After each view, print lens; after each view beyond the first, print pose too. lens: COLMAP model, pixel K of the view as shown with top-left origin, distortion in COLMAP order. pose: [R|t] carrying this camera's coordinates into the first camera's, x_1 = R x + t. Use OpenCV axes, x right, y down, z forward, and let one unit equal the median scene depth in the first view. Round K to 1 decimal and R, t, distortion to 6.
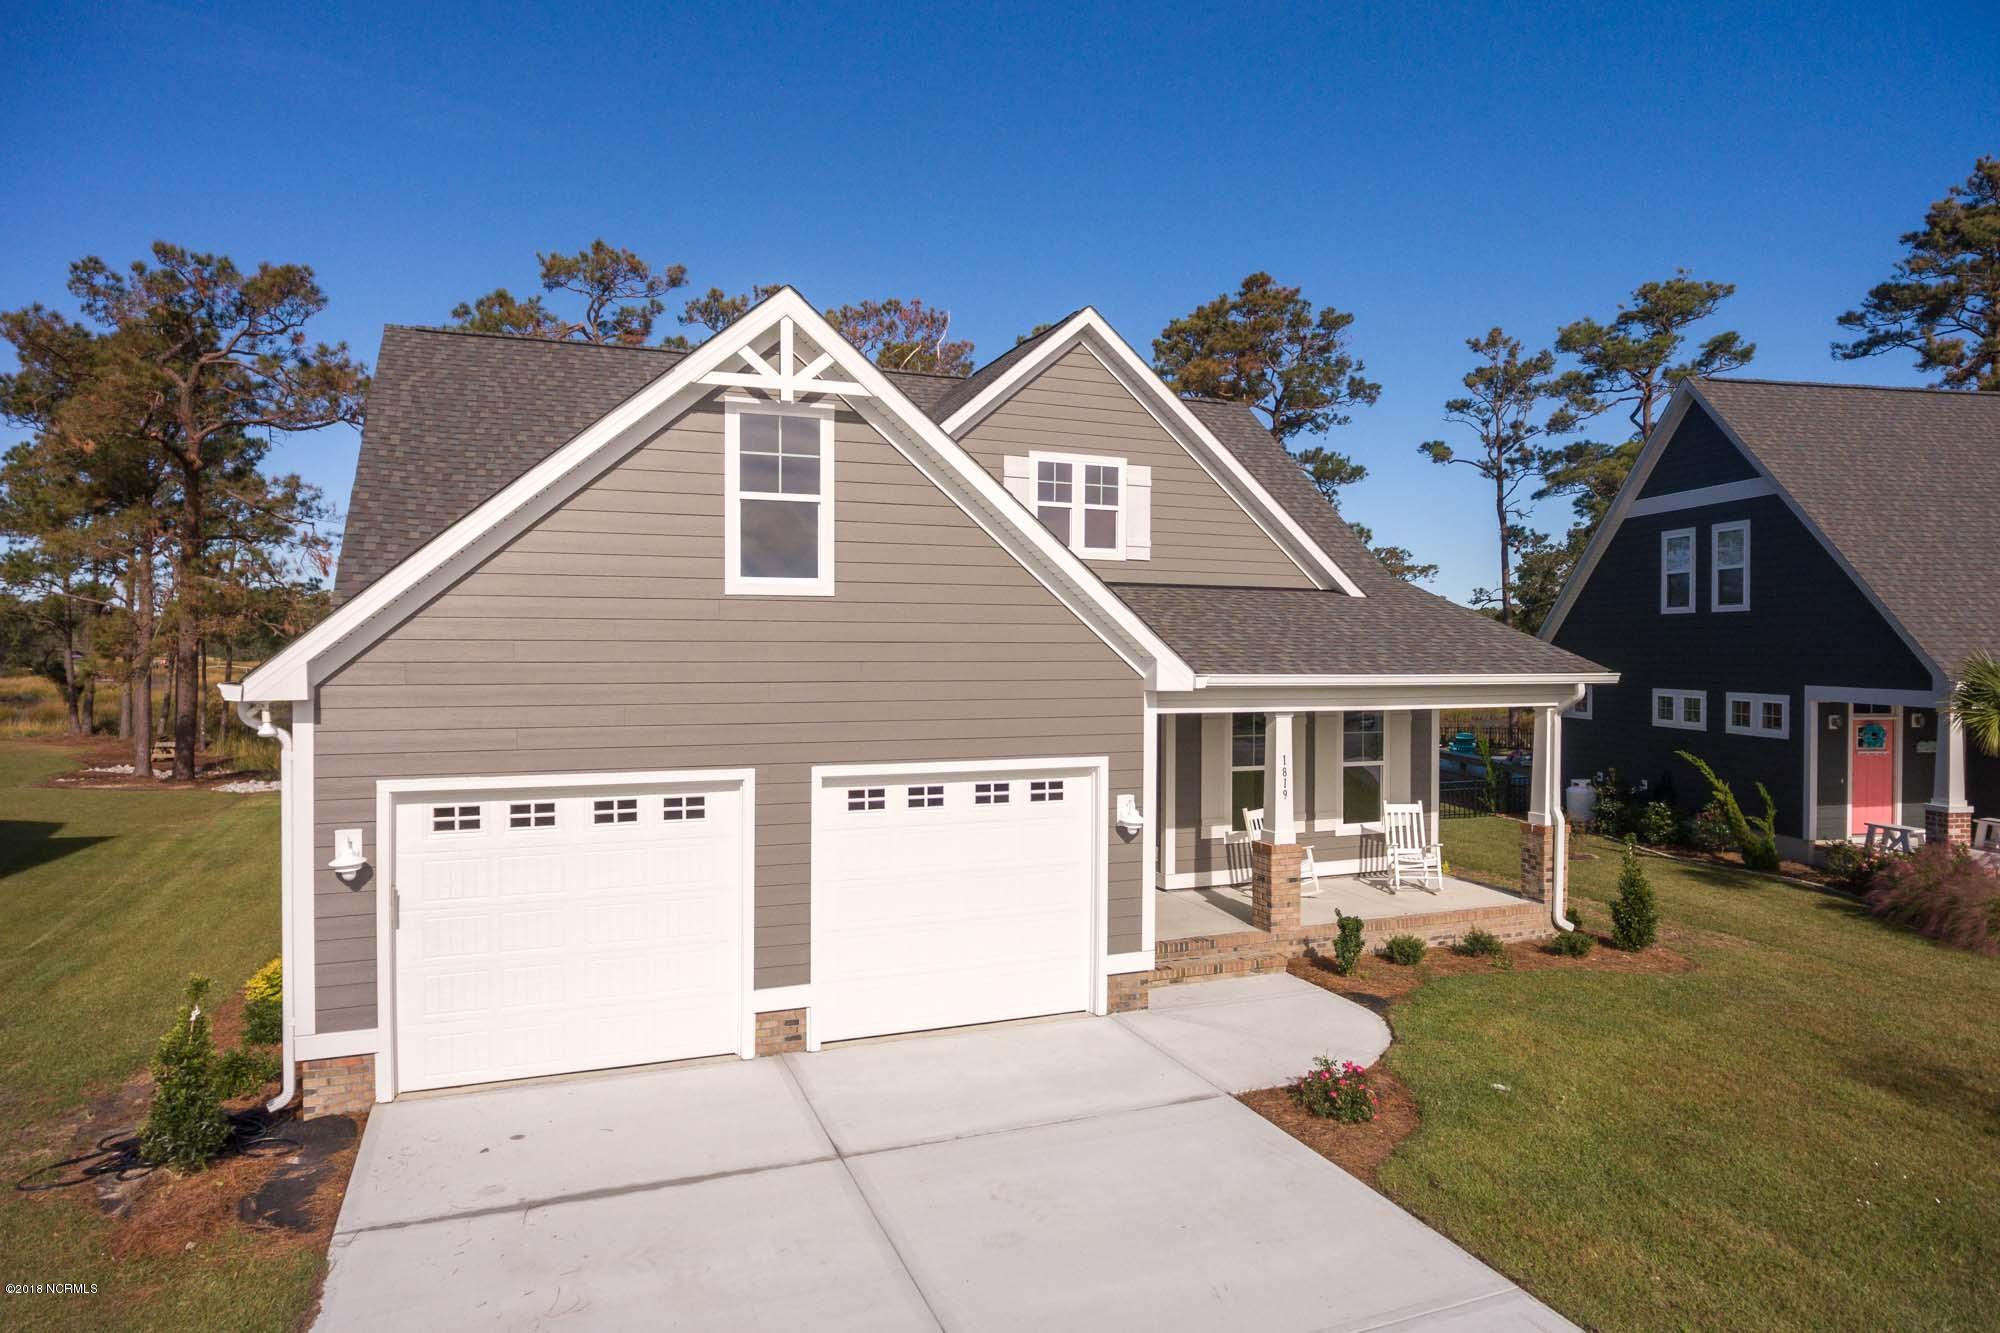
lens RADIAL K [[1198.9, 0, 1018.4], [0, 1198.9, 657.4], [0, 0, 1]] dist [-0.022576, 0.001004]
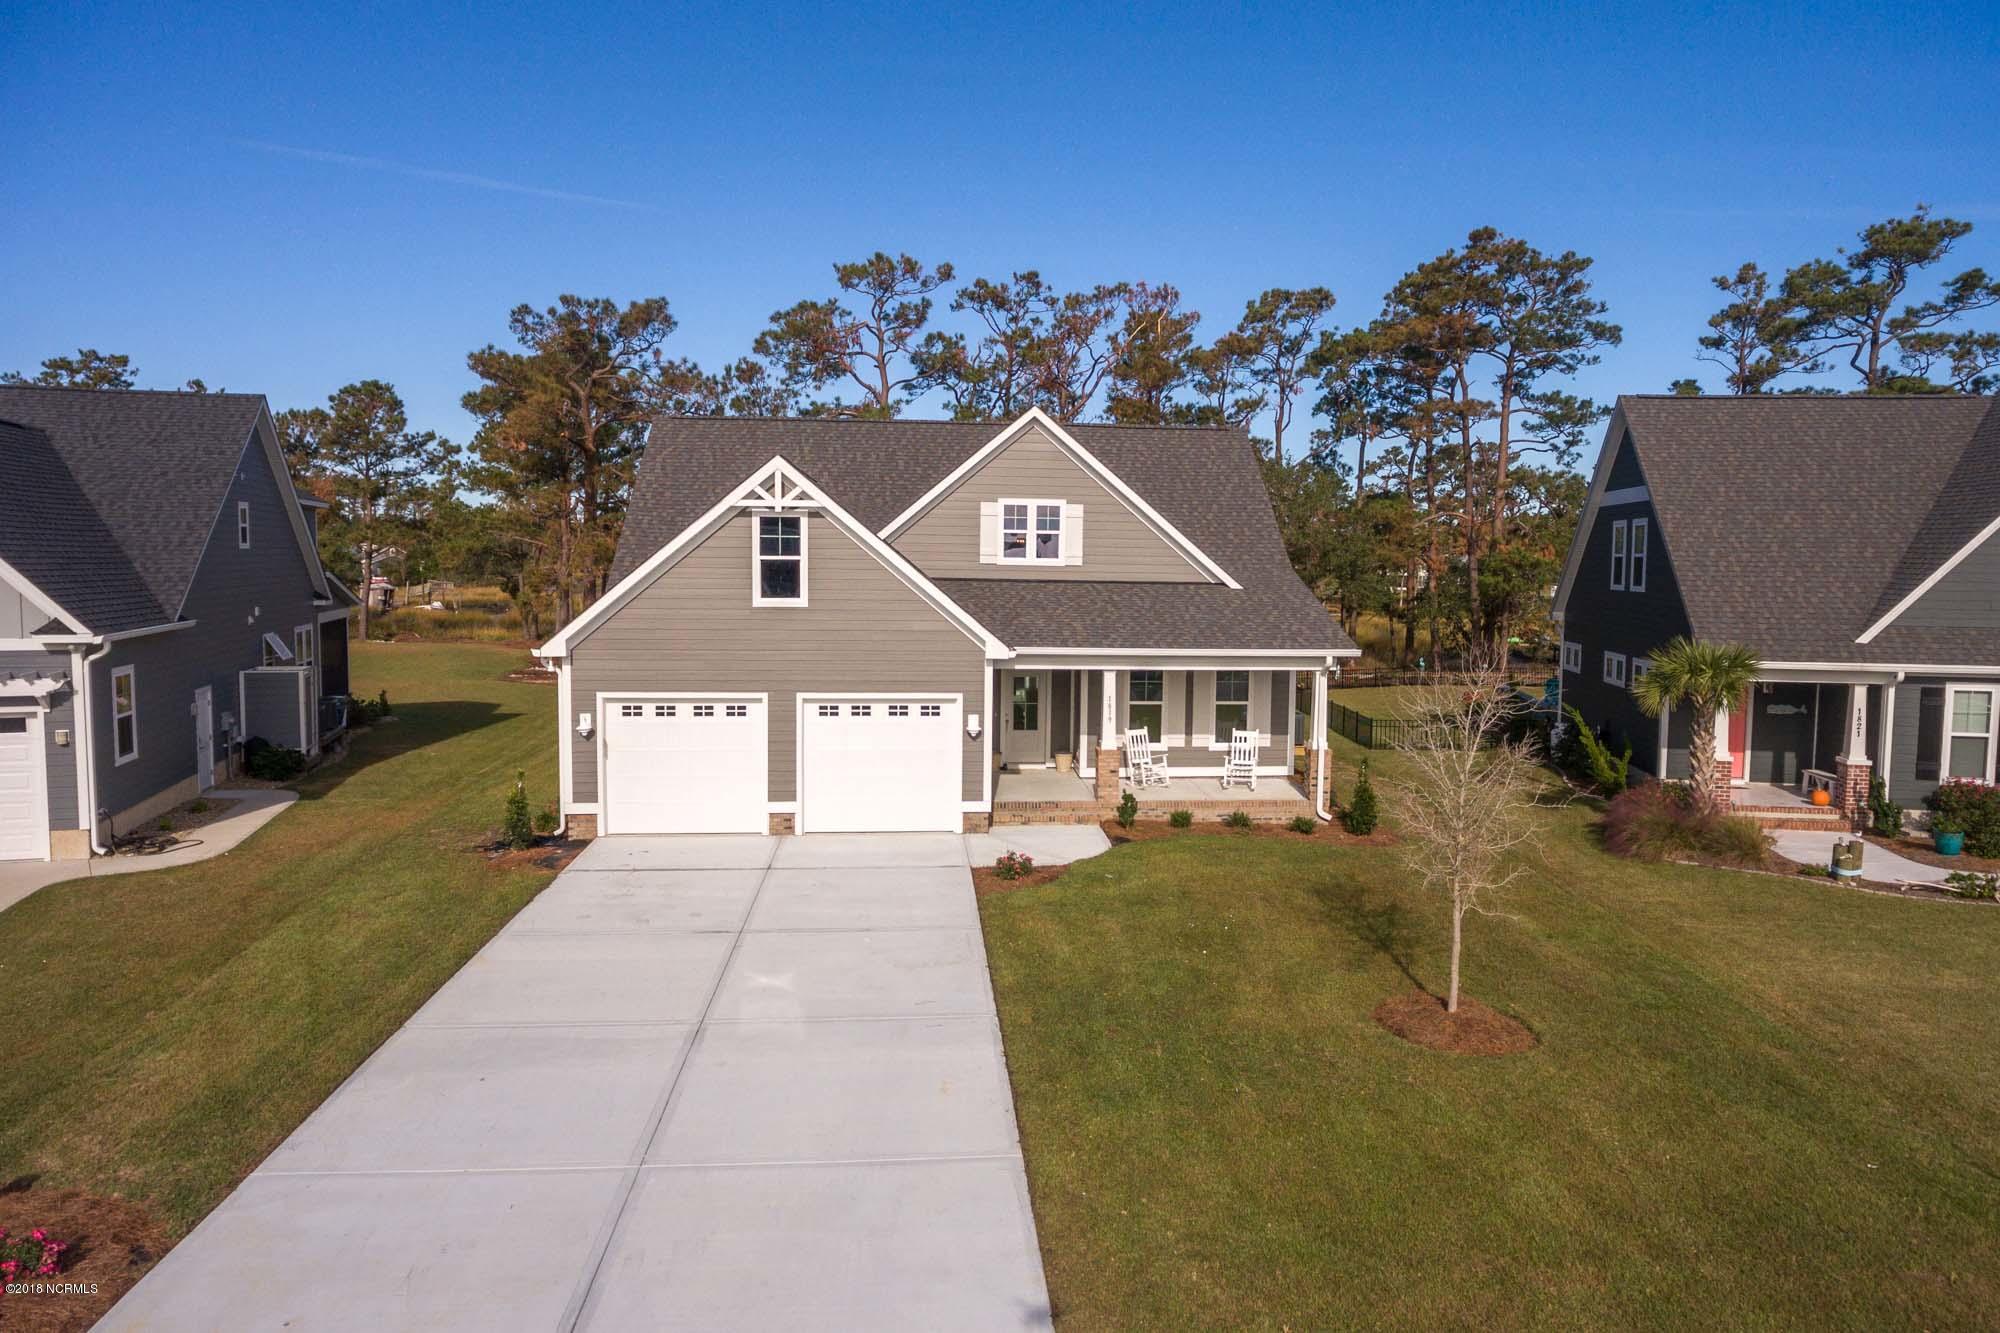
lens RADIAL K [[1231.8, 0, 1028.0], [0, 1231.8, 643.4], [0, 0, 1]] dist [-0.019232, -0.002857]
pose [[0.956072, 0.028253, -0.291766, 0.604699], [-0.010719, 0.998048, 0.061524, -0.092603], [0.292935, -0.055694, 0.954509, -0.638747]]
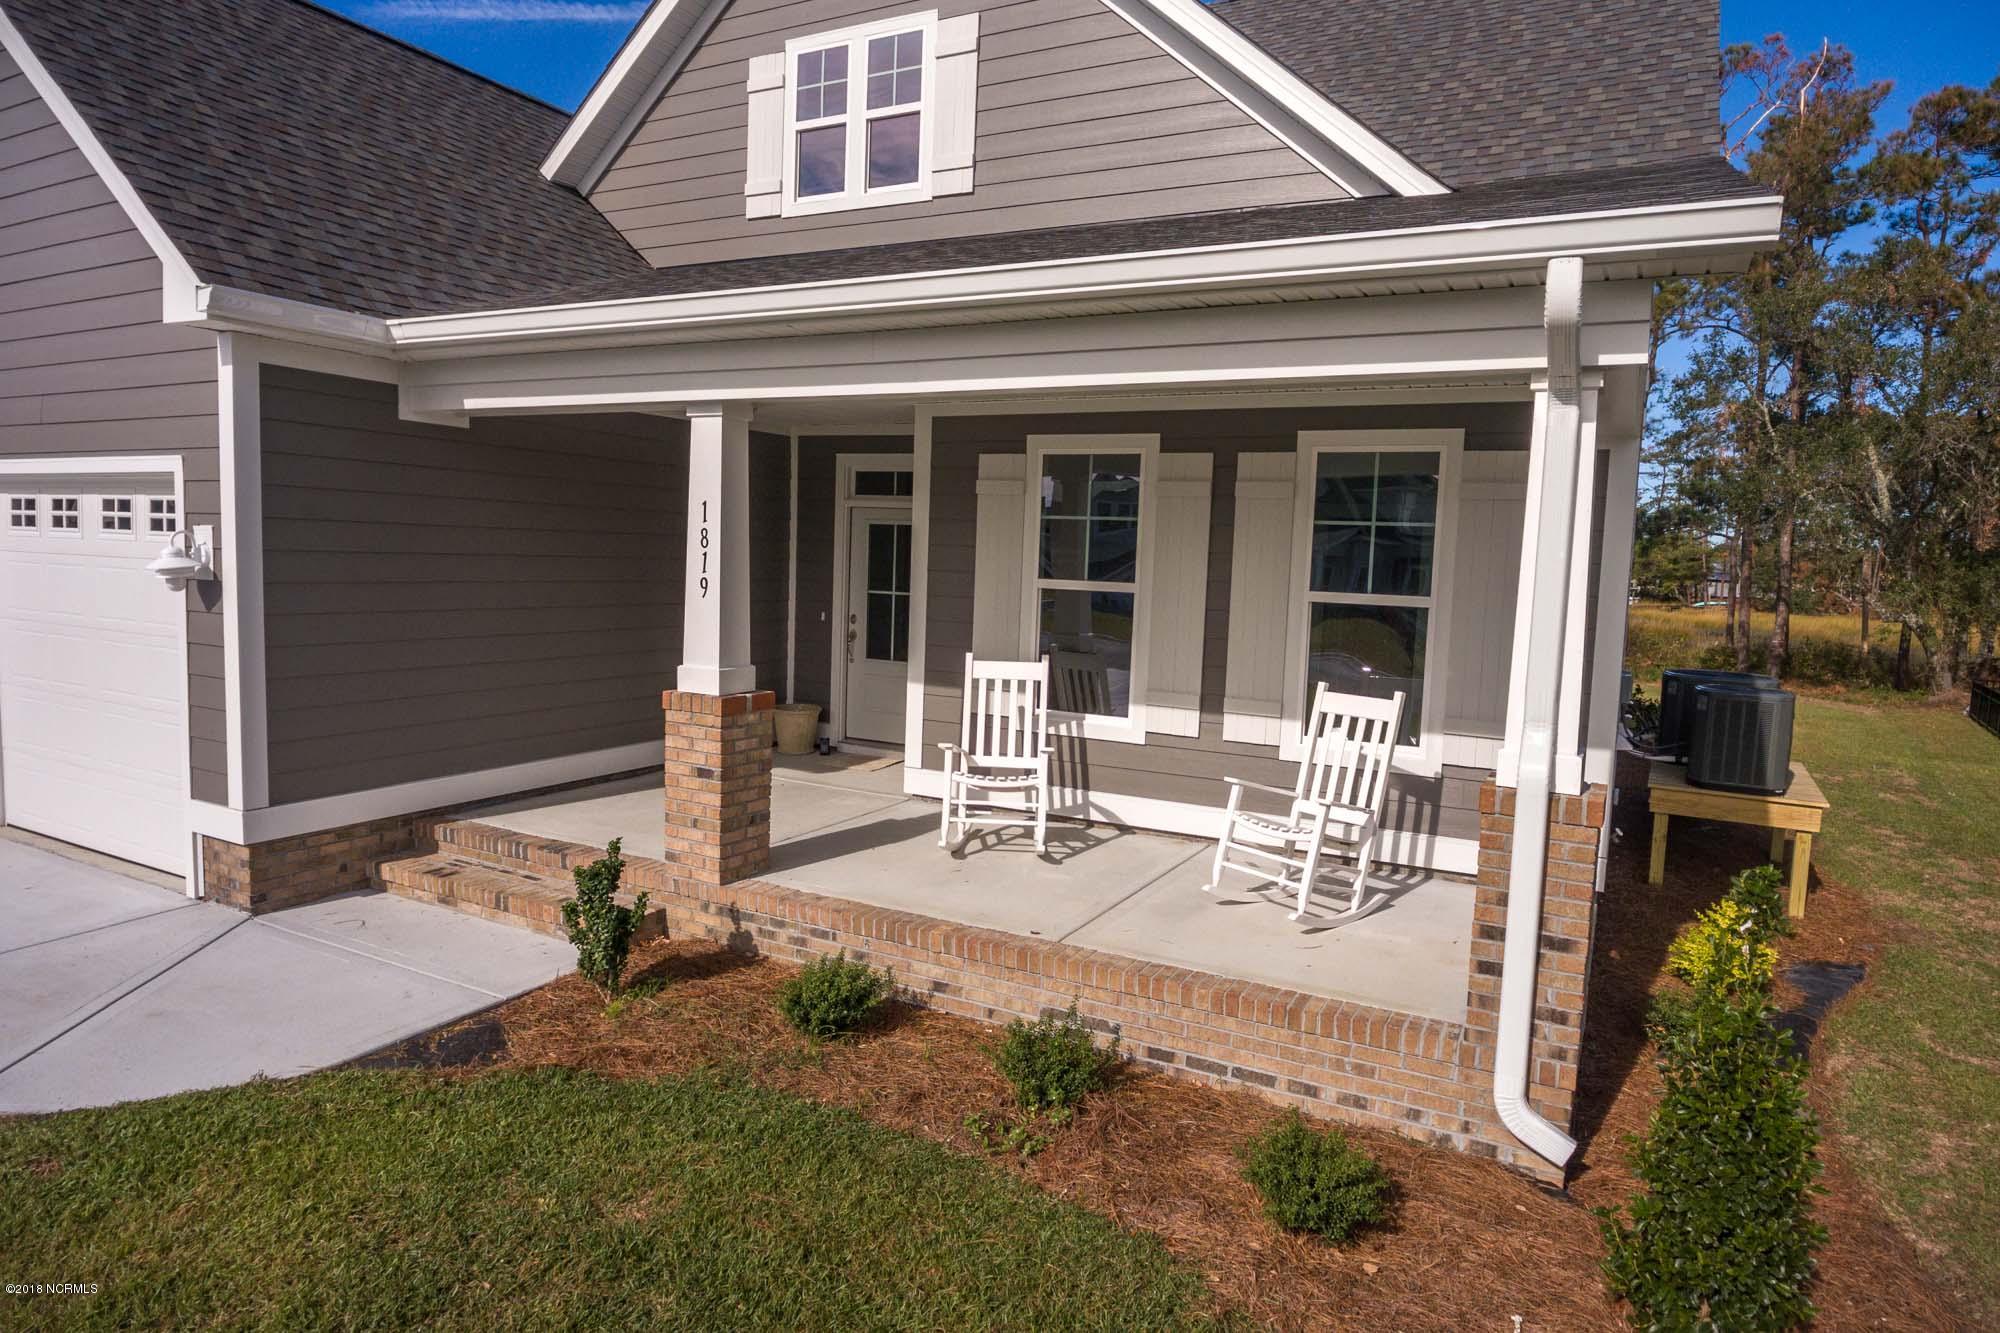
lens RADIAL K [[1159.1, 0, 1022.3], [0, 1159.1, 669.2], [0, 0, 1]] dist [-0.022181, 0.000678]
pose [[0.647028, 0.093985, -0.756652, 0.639749], [-0.039590, 0.995176, 0.089758, 0.101093], [0.761438, -0.028120, 0.647628, 0.803936]]
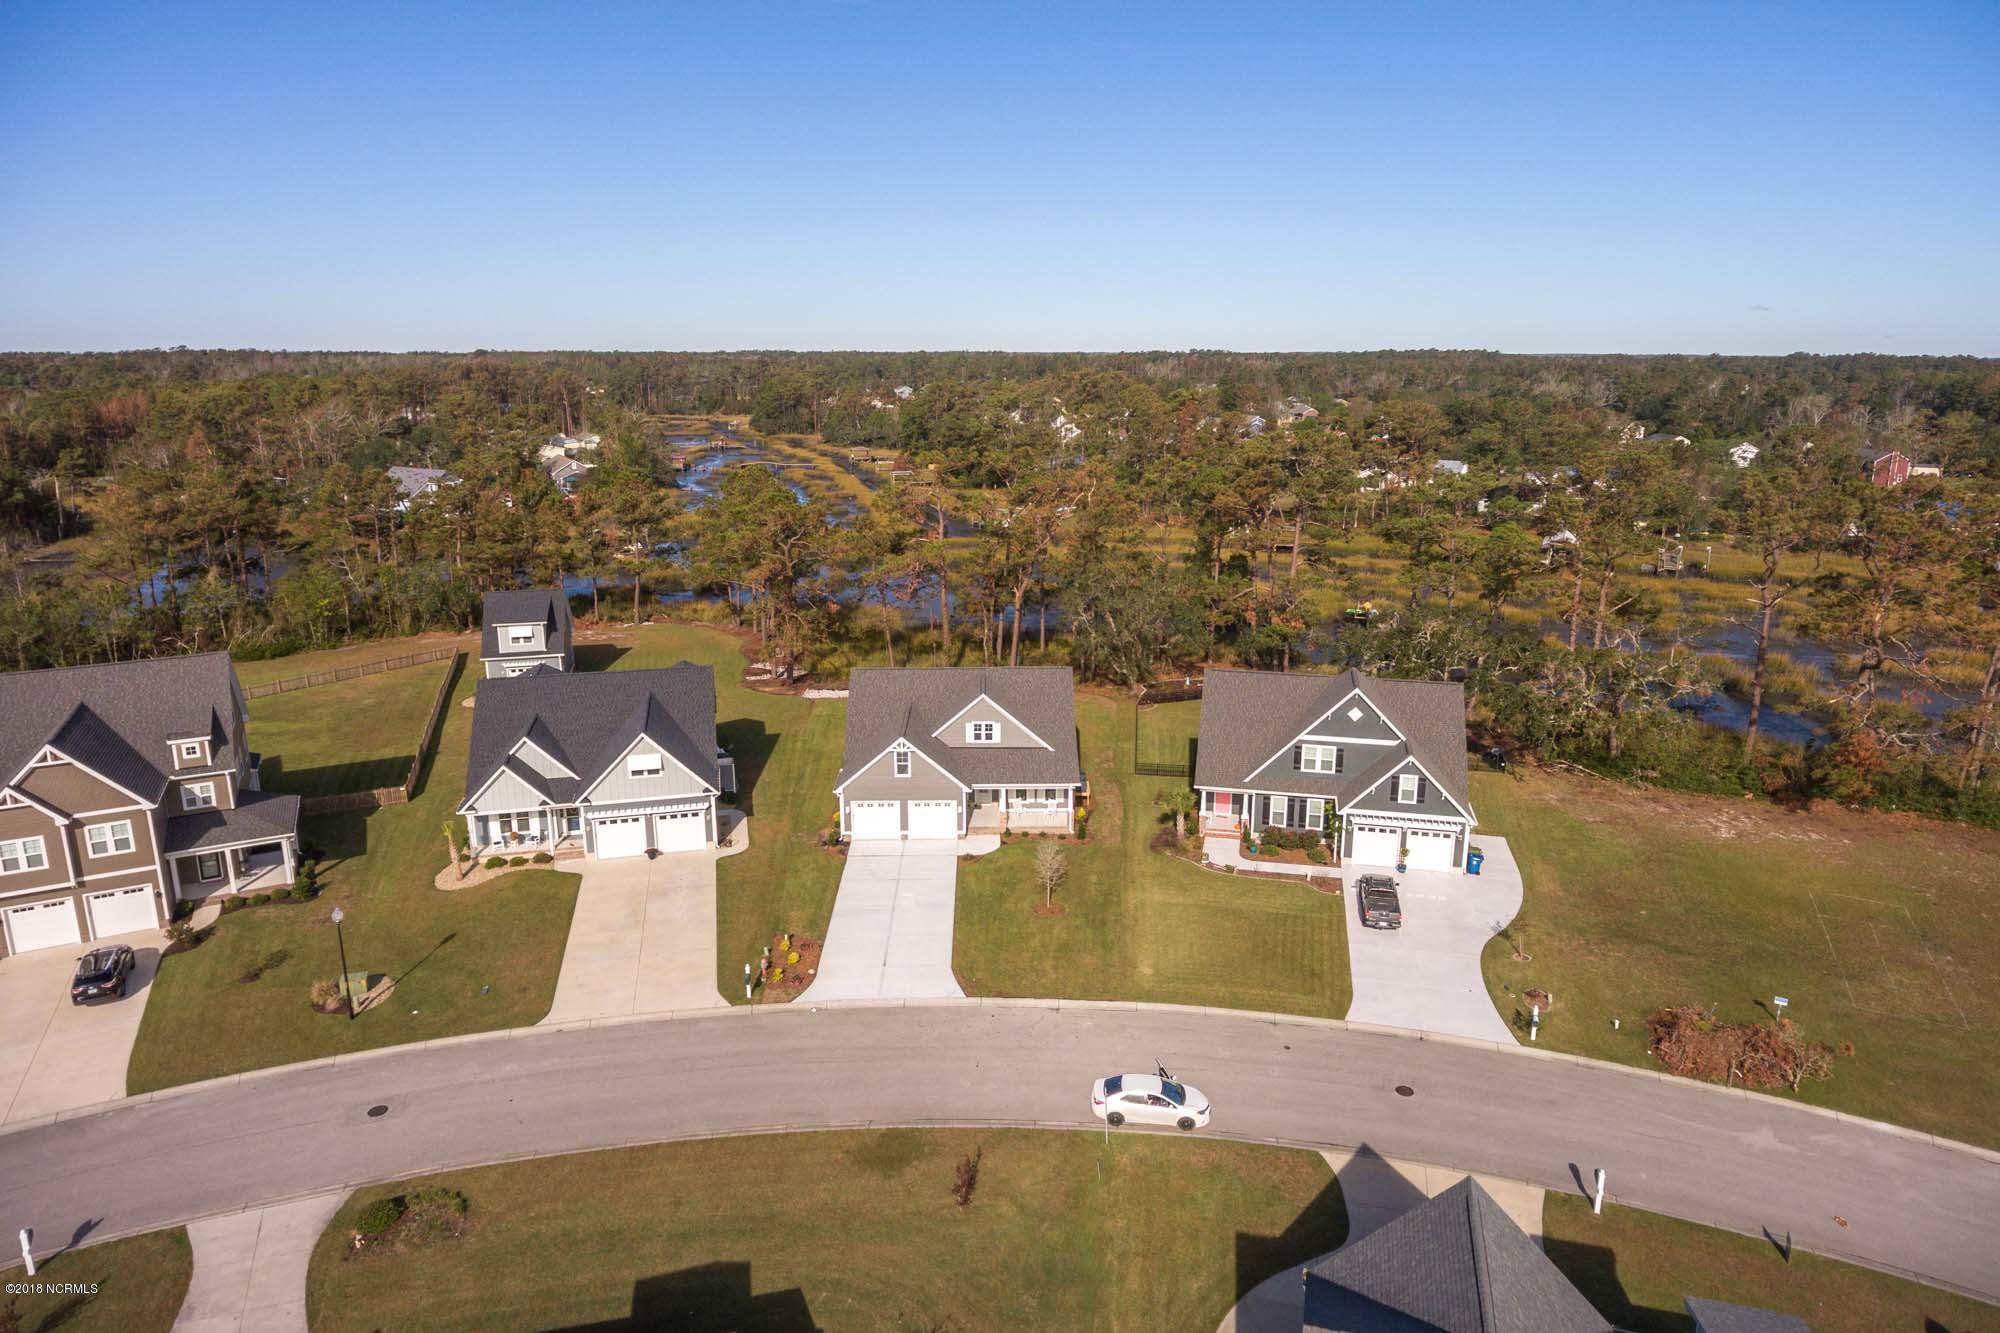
lens RADIAL K [[1191.9, 0, 1015.3], [0, 1191.9, 625.5], [0, 0, 1]] dist [-0.017911, -0.002602]
pose [[0.932709, 0.078434, -0.351998, 2.065555], [0.000368, 0.975855, 0.218419, -1.804003], [0.360630, -0.203851, 0.910160, -3.621658]]
